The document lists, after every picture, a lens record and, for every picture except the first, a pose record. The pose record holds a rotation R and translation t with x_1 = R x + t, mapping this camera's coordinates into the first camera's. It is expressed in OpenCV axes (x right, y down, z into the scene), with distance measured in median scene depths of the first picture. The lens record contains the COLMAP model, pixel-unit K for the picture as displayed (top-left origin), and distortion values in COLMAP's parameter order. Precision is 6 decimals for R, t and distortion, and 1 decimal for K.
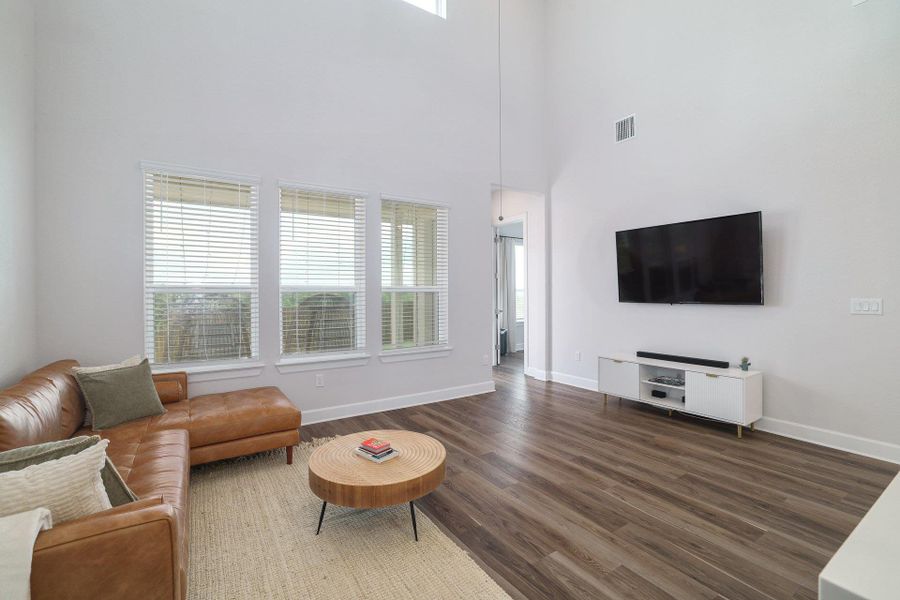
lens RADIAL K [[379.1, 0, 458.4], [0, 379.1, 292.3], [0, 0, 1]] dist [-0.011591, 0.000136]
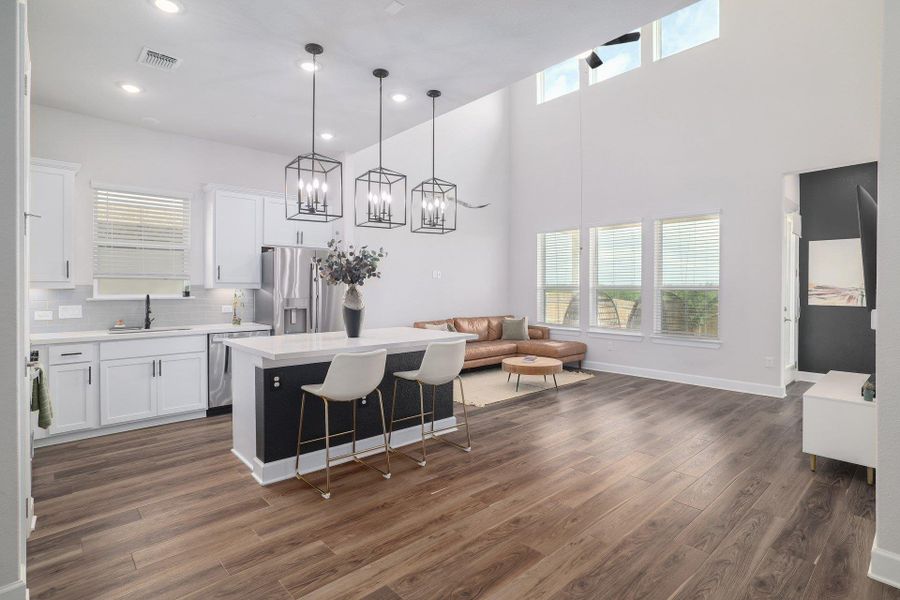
lens RADIAL K [[451.5, 0, 456.6], [0, 451.5, 287.9], [0, 0, 1]] dist [-0.022413, 0.009508]
pose [[0.177572, 0.004638, -0.984097, 1.914179], [-0.006917, 0.999970, 0.003464, -0.013095], [0.984083, 0.006192, 0.177599, 0.061764]]
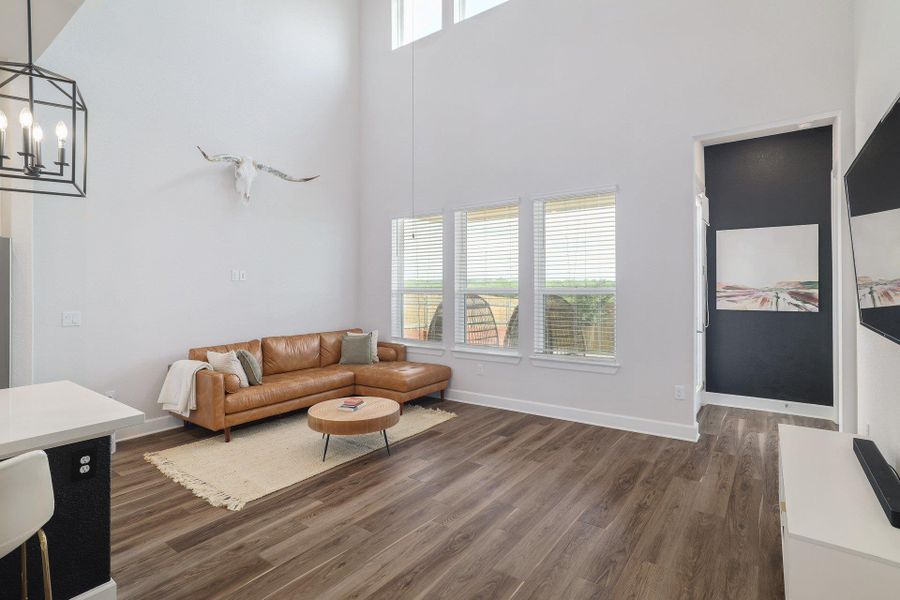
lens RADIAL K [[451.5, 0, 455.0], [0, 451.5, 291.1], [0, 0, 1]] dist [-0.022413, 0.009508]
pose [[0.365710, 0.014556, -0.930615, 1.272032], [0.005598, 0.999825, 0.017839, -0.047139], [0.930712, -0.011733, 0.365565, 0.592886]]
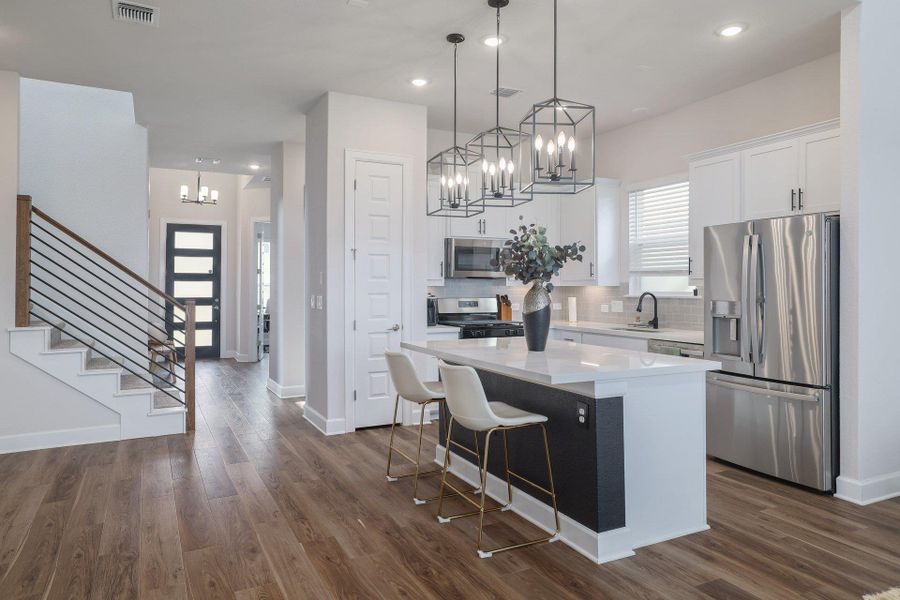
lens RADIAL K [[594.8, 0, 442.8], [0, 594.8, 271.7], [0, 0, 1]] dist [0.009721, 0.028090]
pose [[-0.993741, 0.011489, 0.111113, 0.571398], [0.009268, 0.999747, -0.020487, -0.010837], [-0.111320, -0.019329, -0.993597, 1.391486]]
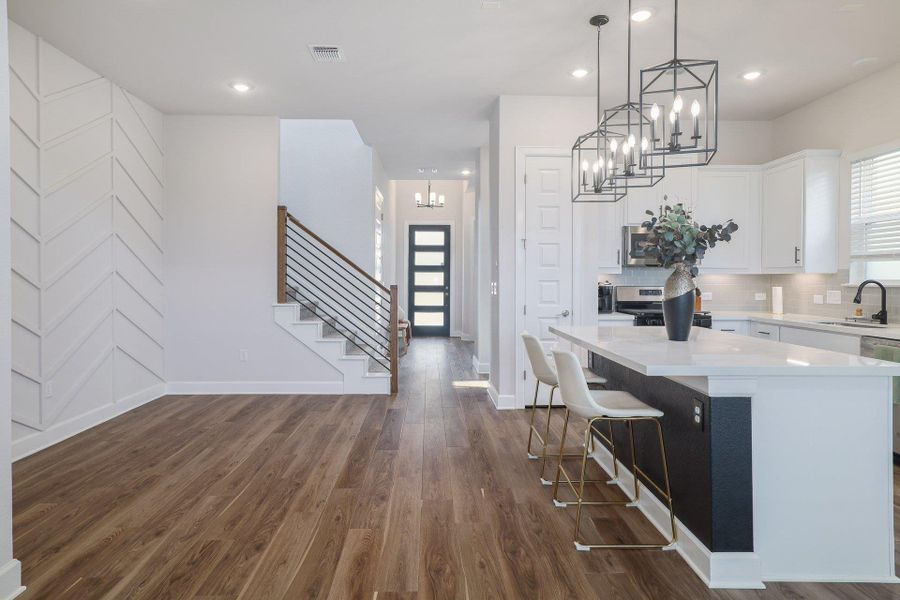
lens RADIAL K [[529.8, 0, 429.2], [0, 529.8, 267.2], [0, 0, 1]] dist [-0.015355, 0.017397]
pose [[-0.840483, 0.017992, 0.541540, 0.348407], [0.007788, 0.999746, -0.021128, 0.008928], [-0.541782, -0.013541, -0.840410, 1.228914]]
